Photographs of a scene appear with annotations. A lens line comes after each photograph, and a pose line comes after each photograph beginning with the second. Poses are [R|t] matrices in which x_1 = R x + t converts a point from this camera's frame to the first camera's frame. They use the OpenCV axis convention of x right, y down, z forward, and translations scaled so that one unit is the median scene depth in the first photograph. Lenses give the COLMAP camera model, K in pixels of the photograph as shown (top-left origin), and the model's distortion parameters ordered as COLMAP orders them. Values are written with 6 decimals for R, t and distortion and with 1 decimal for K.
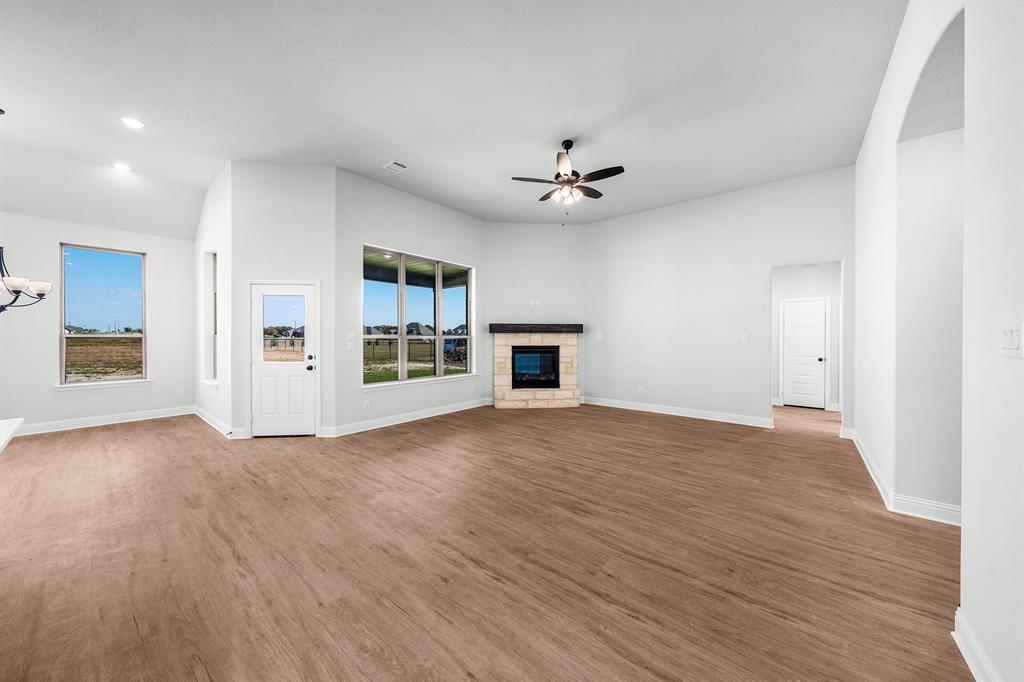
lens RADIAL K [[348.4, 0, 519.5], [0, 348.4, 336.6], [0, 0, 1]] dist [-0.002188, -0.000054]
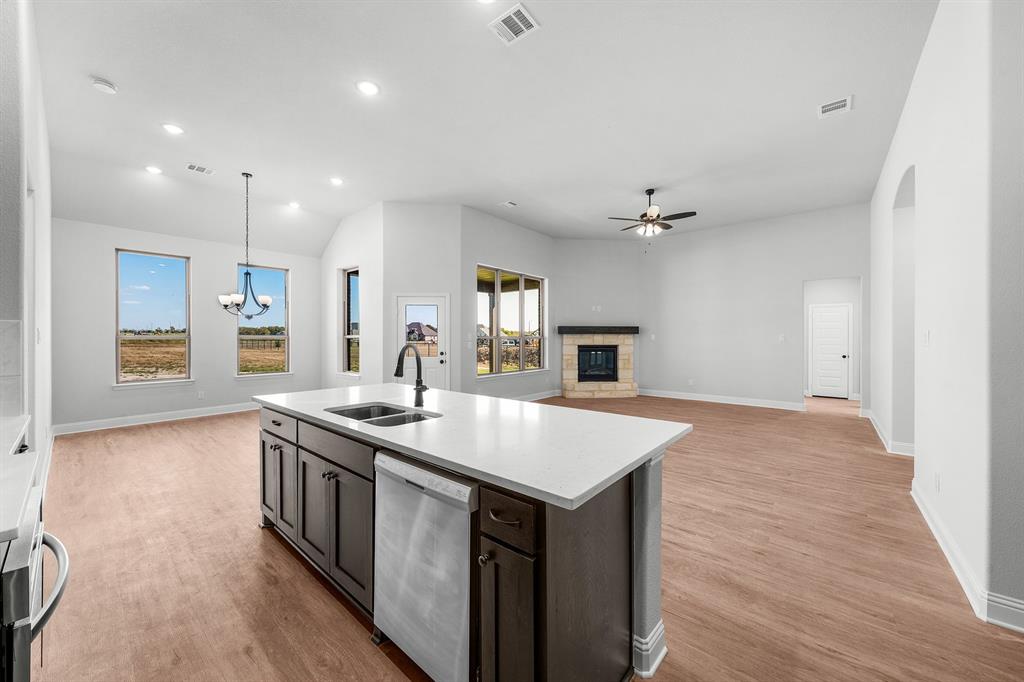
lens RADIAL K [[372.0, 0, 521.1], [0, 372.0, 335.8], [0, 0, 1]] dist [-0.001066, 0.000602]
pose [[0.999983, -0.000905, -0.005775, -0.302256], [0.000884, 0.999993, -0.003659, -0.000194], [0.005779, 0.003654, 0.999977, -0.362956]]
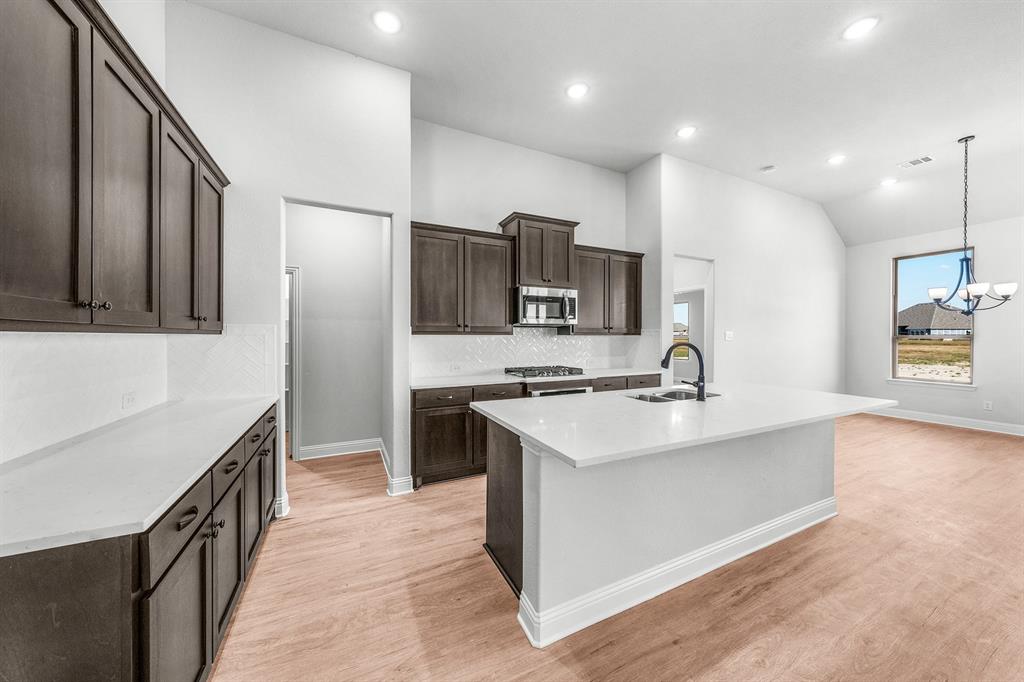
lens RADIAL K [[348.4, 0, 507.7], [0, 348.4, 337.2], [0, 0, 1]] dist [-0.002188, -0.000054]
pose [[-0.436865, 0.004544, -0.899516, 0.136278], [-0.004869, 0.999961, 0.007416, -0.001055], [0.899514, 0.007619, -0.436826, 0.106480]]
